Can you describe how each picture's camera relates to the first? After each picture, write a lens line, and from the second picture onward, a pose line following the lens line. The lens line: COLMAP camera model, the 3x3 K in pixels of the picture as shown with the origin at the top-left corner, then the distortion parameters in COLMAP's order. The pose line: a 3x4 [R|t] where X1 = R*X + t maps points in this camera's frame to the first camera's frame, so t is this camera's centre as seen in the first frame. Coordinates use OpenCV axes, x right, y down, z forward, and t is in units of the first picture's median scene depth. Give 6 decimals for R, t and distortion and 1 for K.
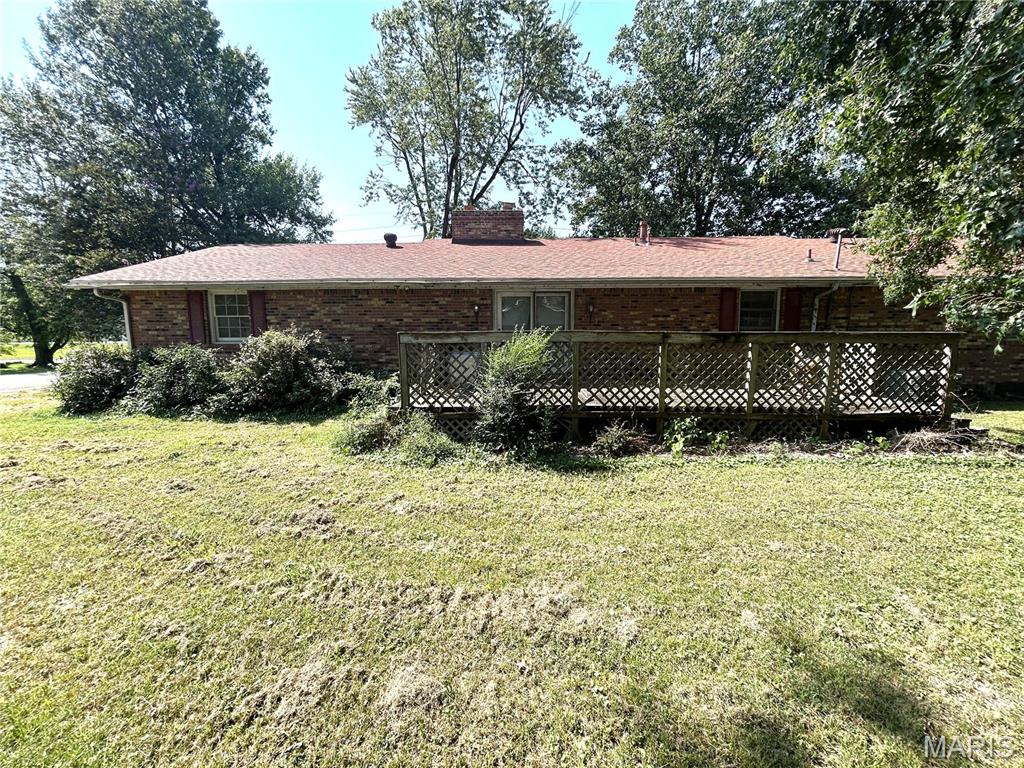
lens RADIAL K [[406.7, 0, 512.5], [0, 406.7, 387.4], [0, 0, 1]] dist [0.015782, 0.000163]
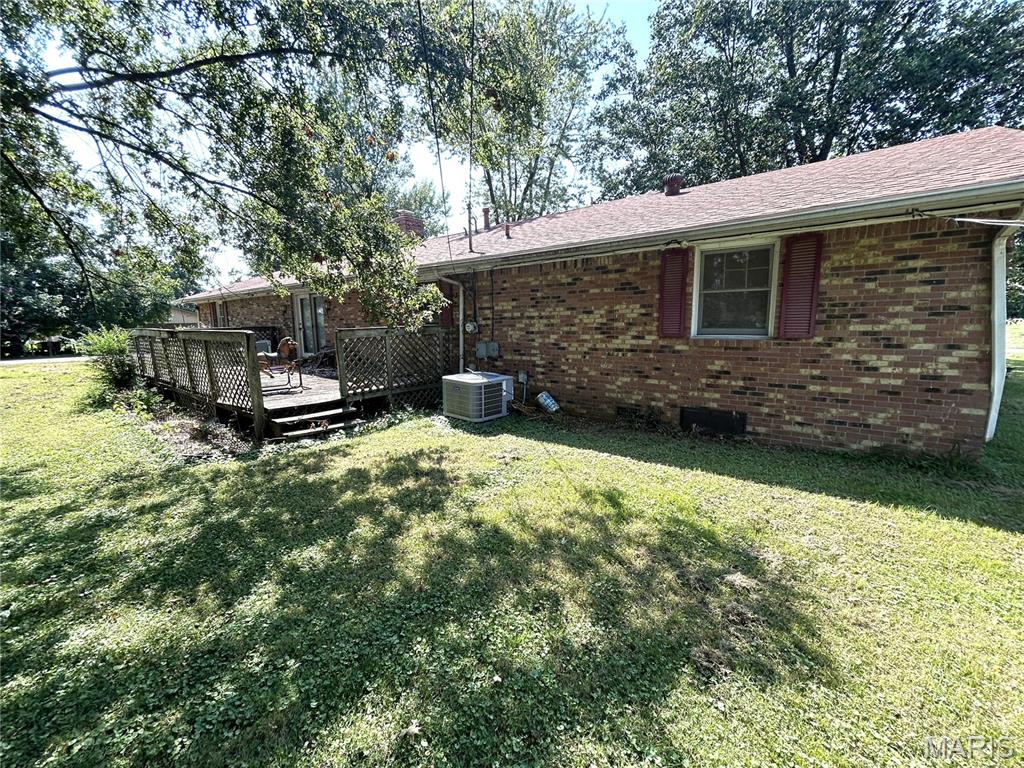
lens RADIAL K [[406.7, 0, 511.7], [0, 406.7, 384.9], [0, 0, 1]] dist [0.015782, 0.000163]
pose [[0.777603, 0.087444, -0.622646, 1.361009], [-0.055416, 0.995960, 0.070664, -0.072530], [0.626309, -0.020444, 0.779307, 0.371771]]
